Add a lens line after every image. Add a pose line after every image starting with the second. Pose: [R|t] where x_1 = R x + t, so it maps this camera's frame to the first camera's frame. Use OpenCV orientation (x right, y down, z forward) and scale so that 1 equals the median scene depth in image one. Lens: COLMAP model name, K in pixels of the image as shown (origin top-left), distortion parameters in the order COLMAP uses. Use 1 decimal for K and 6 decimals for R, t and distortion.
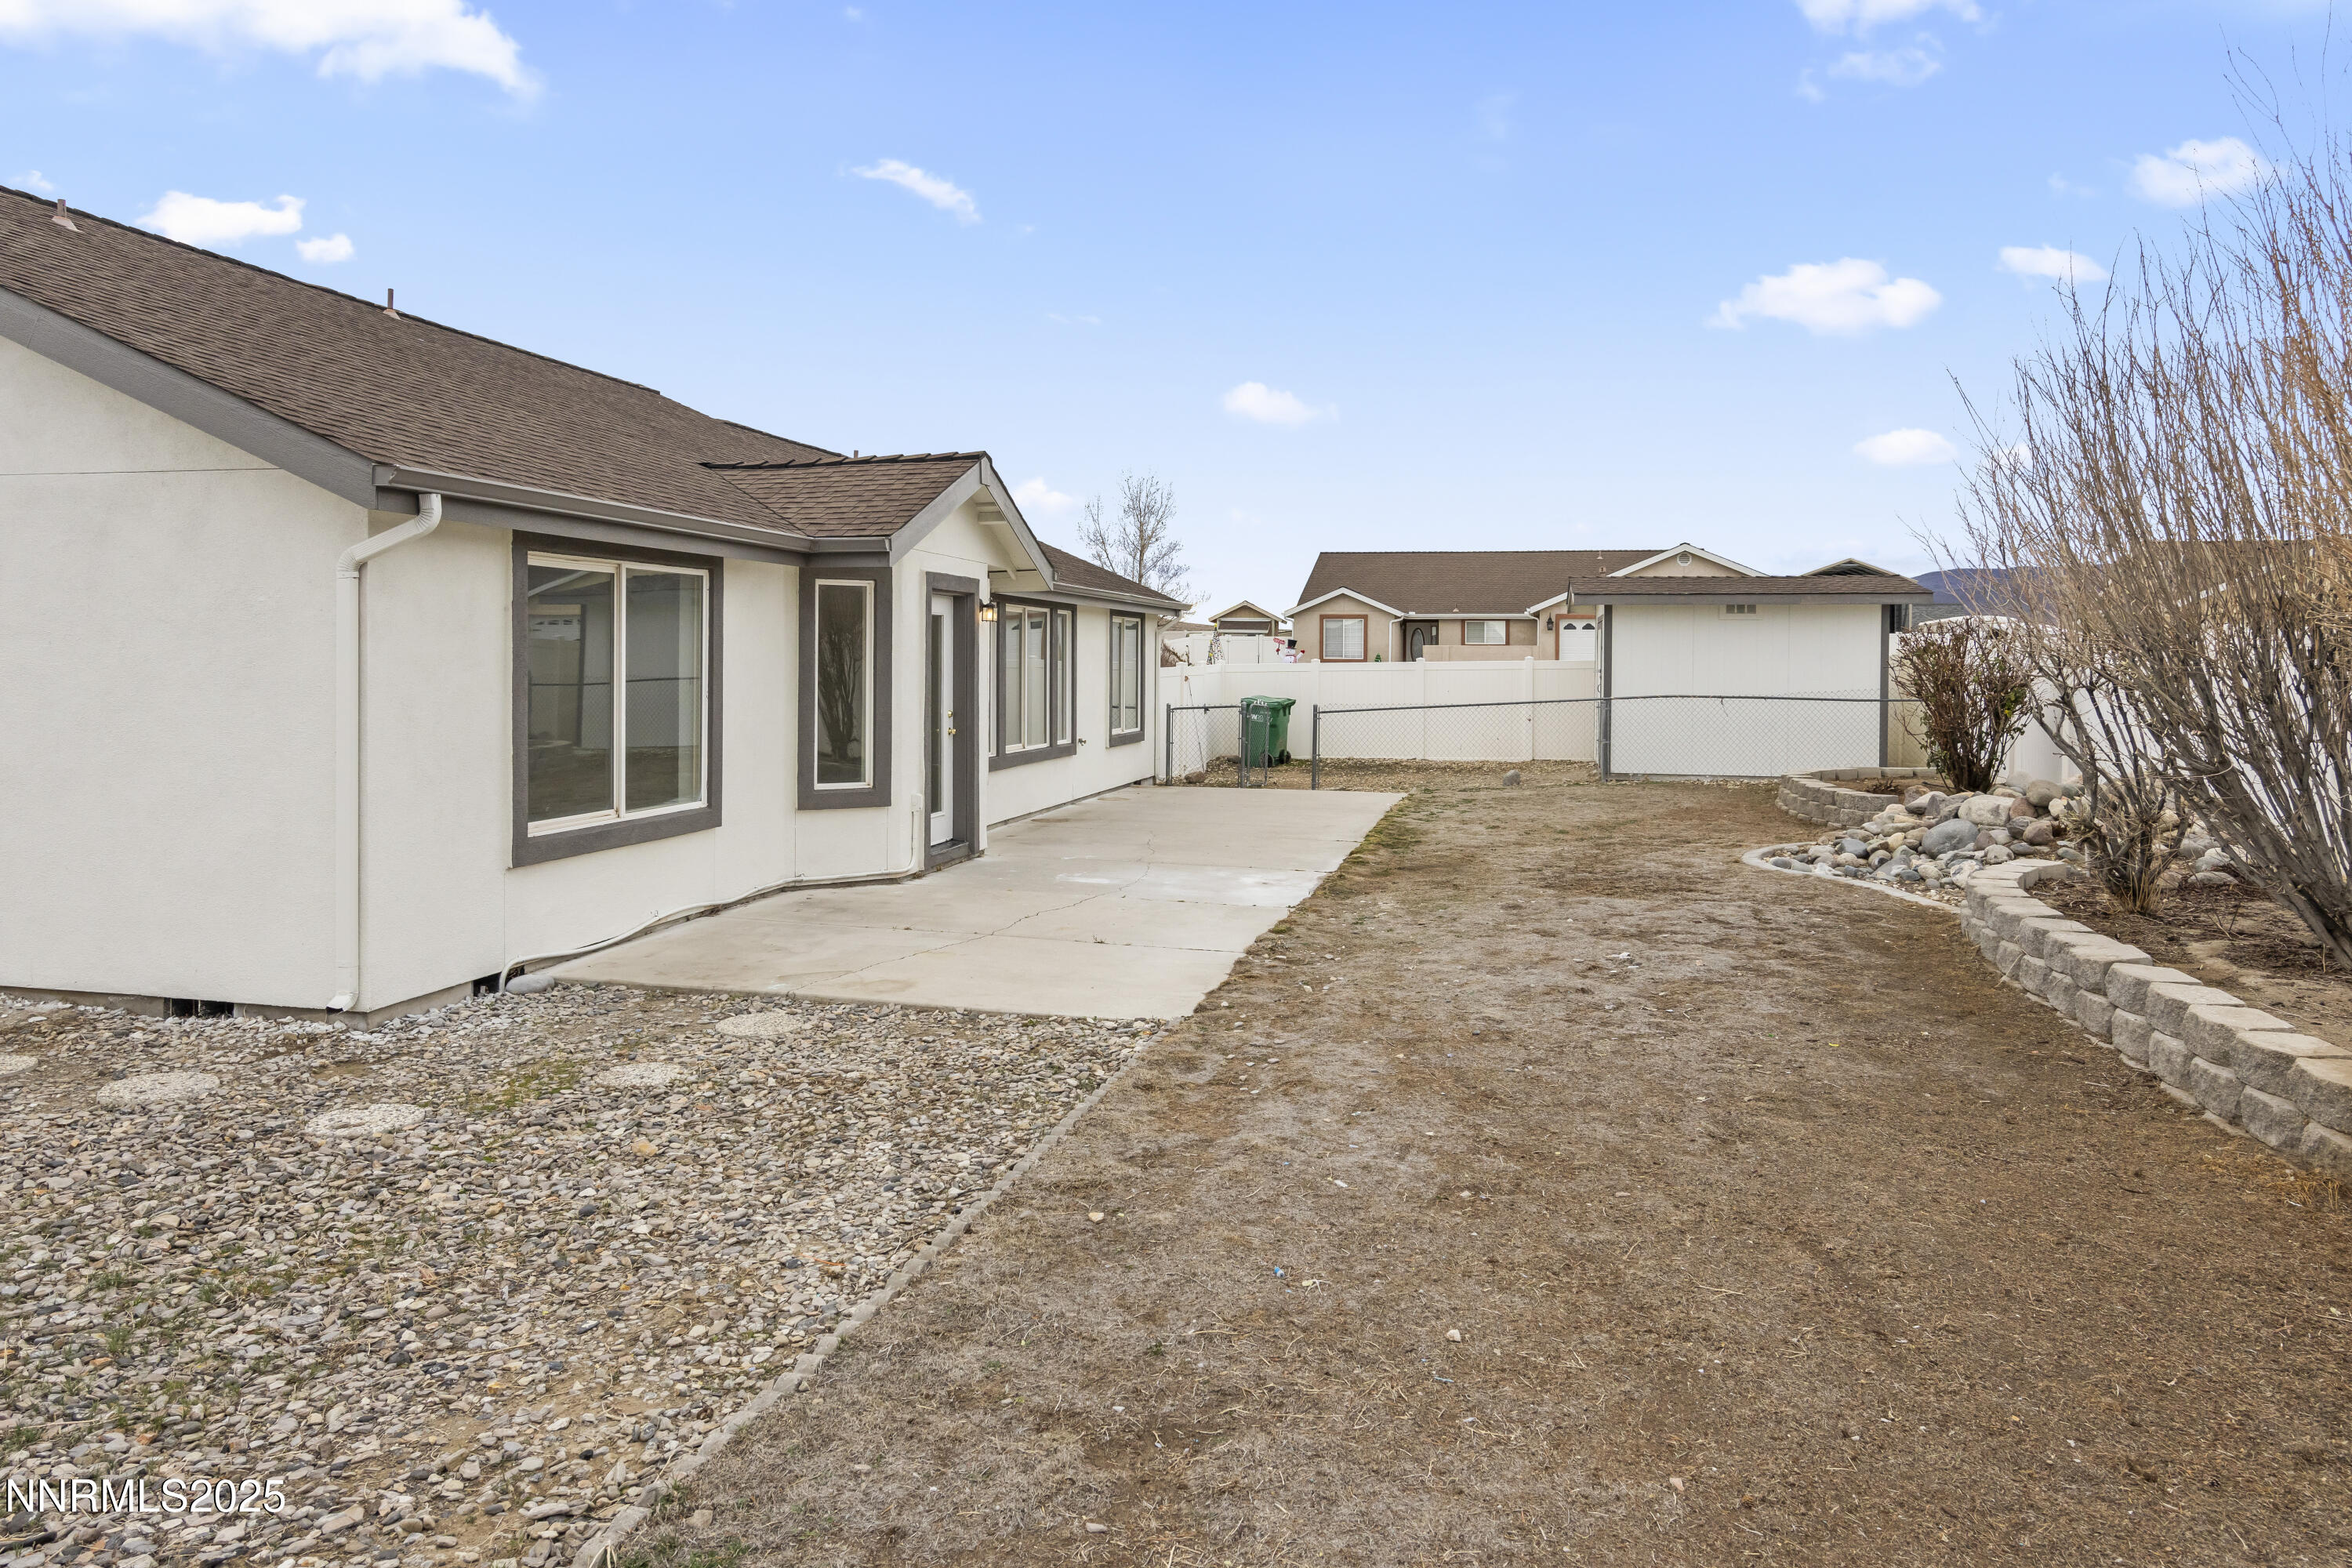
lens RADIAL K [[1482.4, 0, 1191.6], [0, 1482.4, 773.3], [0, 0, 1]] dist [-0.002216, 0.003076]
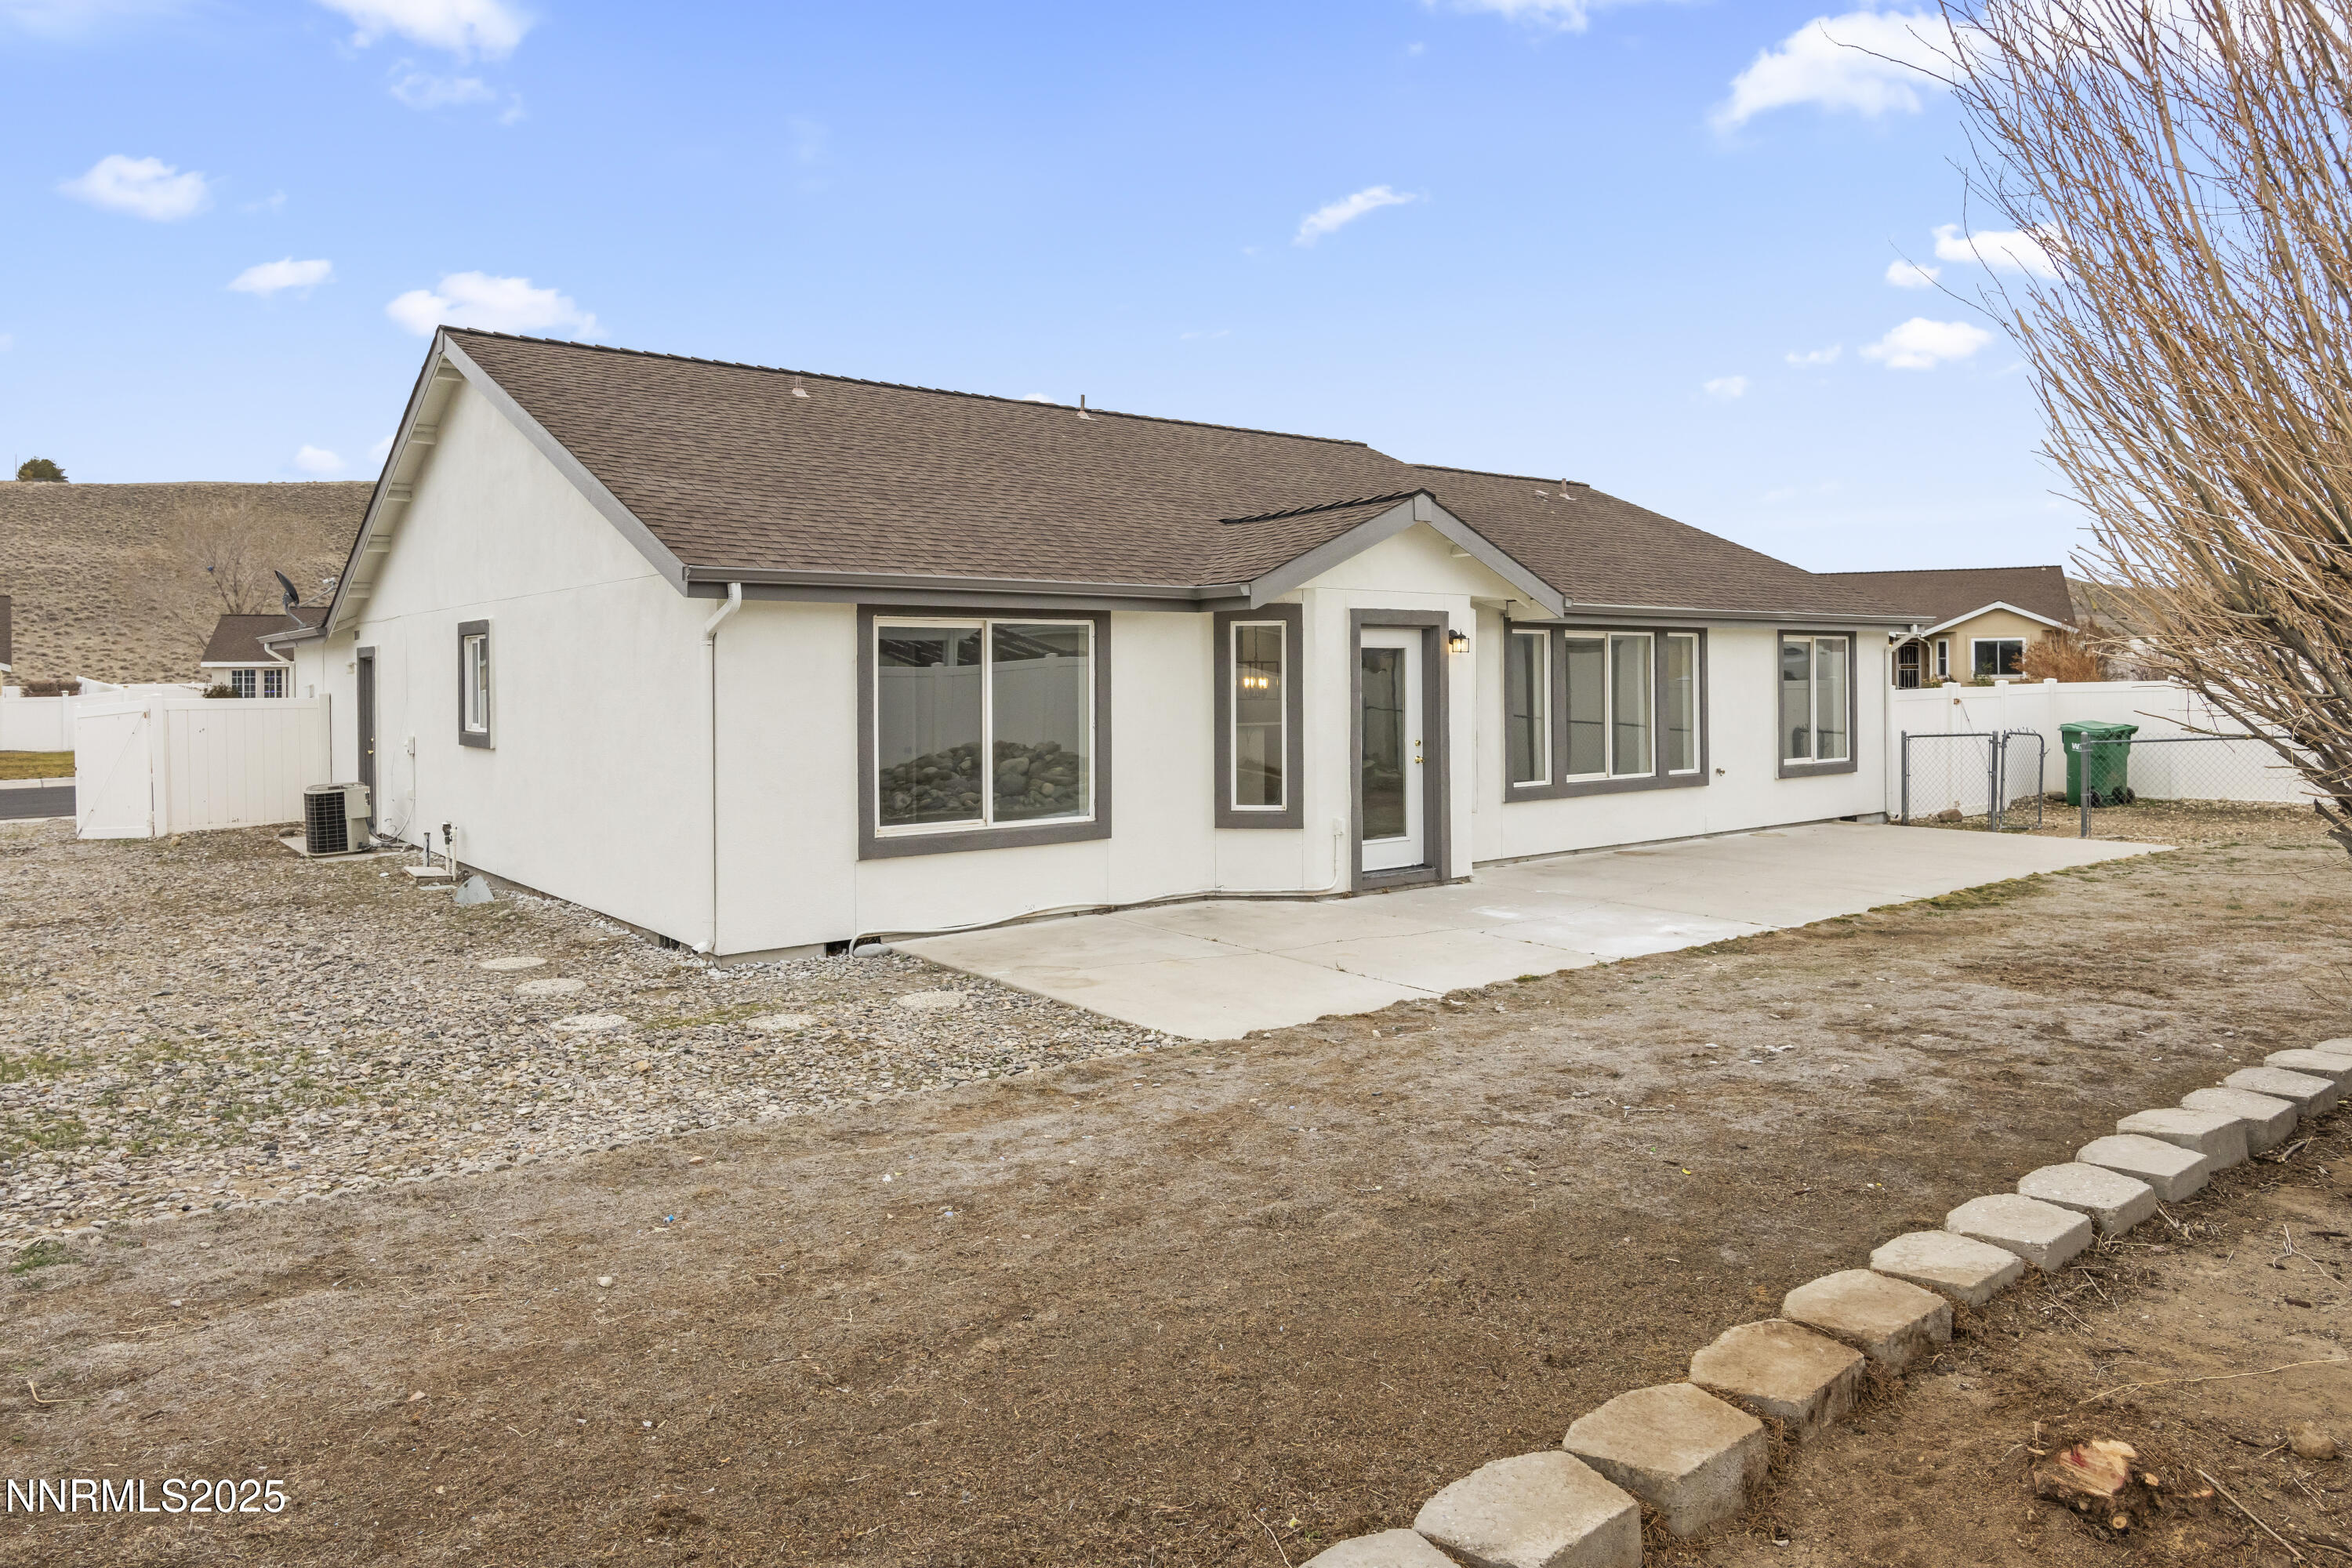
lens RADIAL K [[1482.4, 0, 1196.8], [0, 1482.4, 786.8], [0, 0, 1]] dist [-0.002216, 0.003076]
pose [[0.792901, 0.032652, -0.608475, 0.449472], [-0.034032, 0.999378, 0.009282, -0.018034], [0.608399, 0.013348, 0.793519, 0.115388]]
